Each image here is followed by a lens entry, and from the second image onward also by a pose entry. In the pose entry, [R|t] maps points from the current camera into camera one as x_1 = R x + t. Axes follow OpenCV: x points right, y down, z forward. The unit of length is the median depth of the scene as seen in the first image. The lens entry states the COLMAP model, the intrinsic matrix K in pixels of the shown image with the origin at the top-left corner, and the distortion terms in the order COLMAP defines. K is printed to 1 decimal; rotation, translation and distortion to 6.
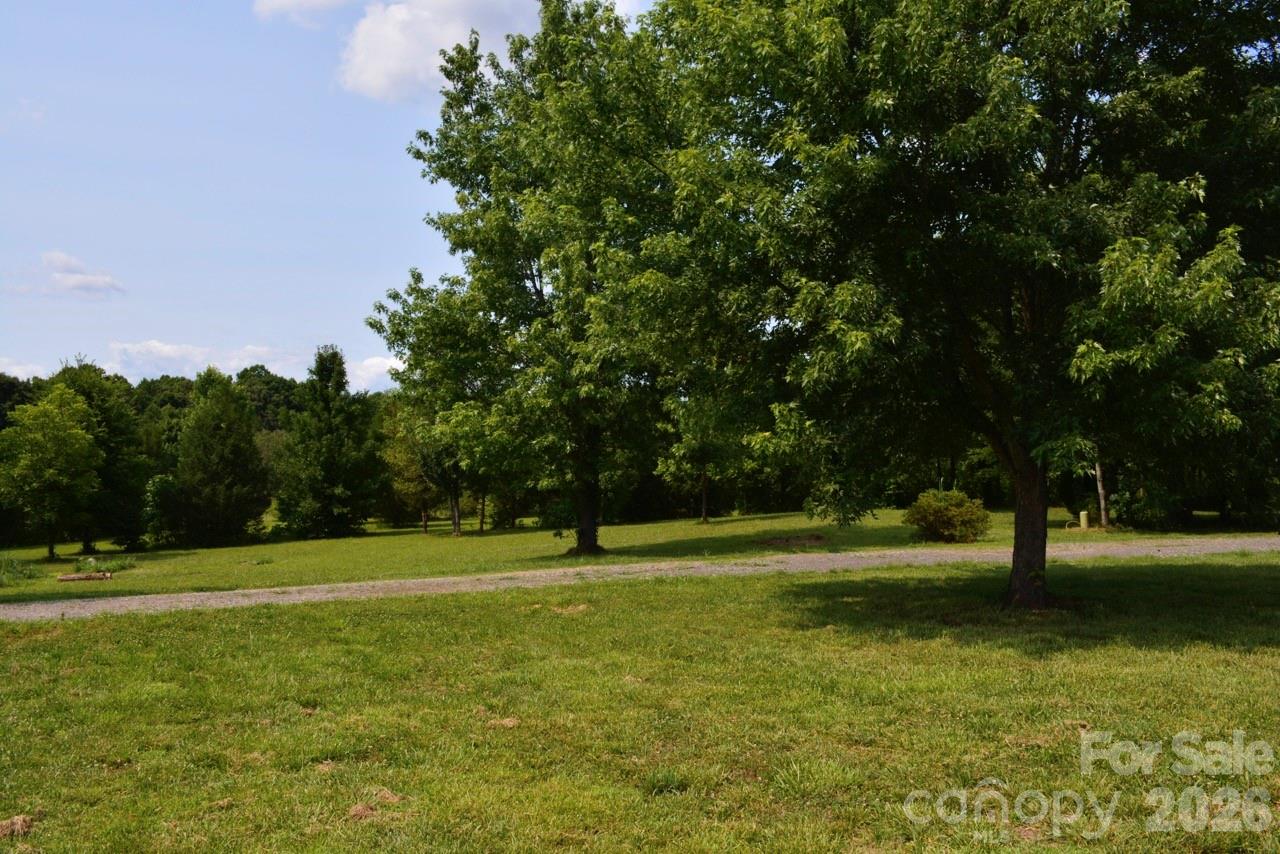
lens RADIAL K [[1000.2, 0, 640.0], [0, 1000.2, 427.0], [0, 0, 1]] dist [-0.085835, 0.005741]
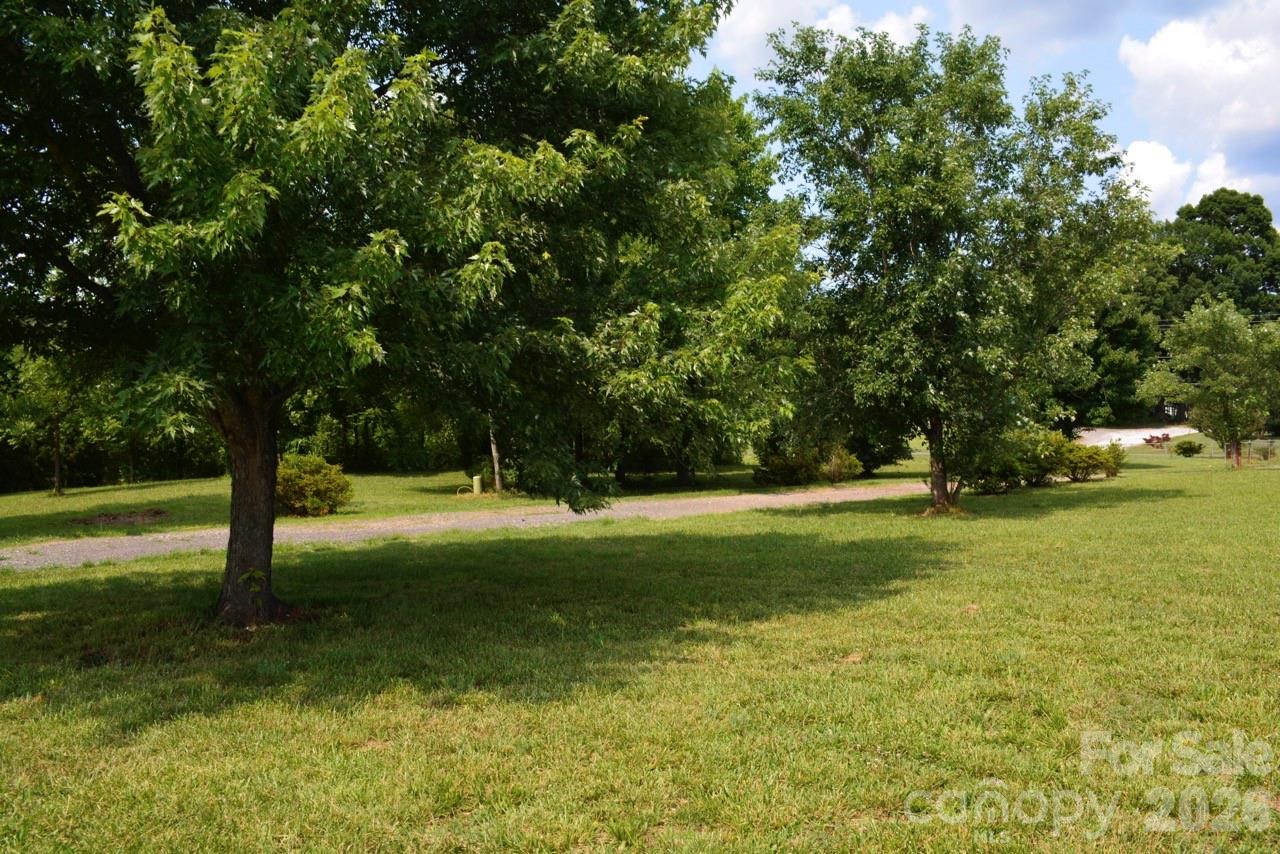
lens RADIAL K [[1000.2, 0, 640.0], [0, 1000.2, 427.0], [0, 0, 1]] dist [-0.085835, 0.005741]
pose [[0.868561, 0.003511, 0.495570, 0.142416], [-0.022444, 0.999228, 0.032259, 0.006117], [-0.495074, -0.039142, 0.867969, 0.120371]]
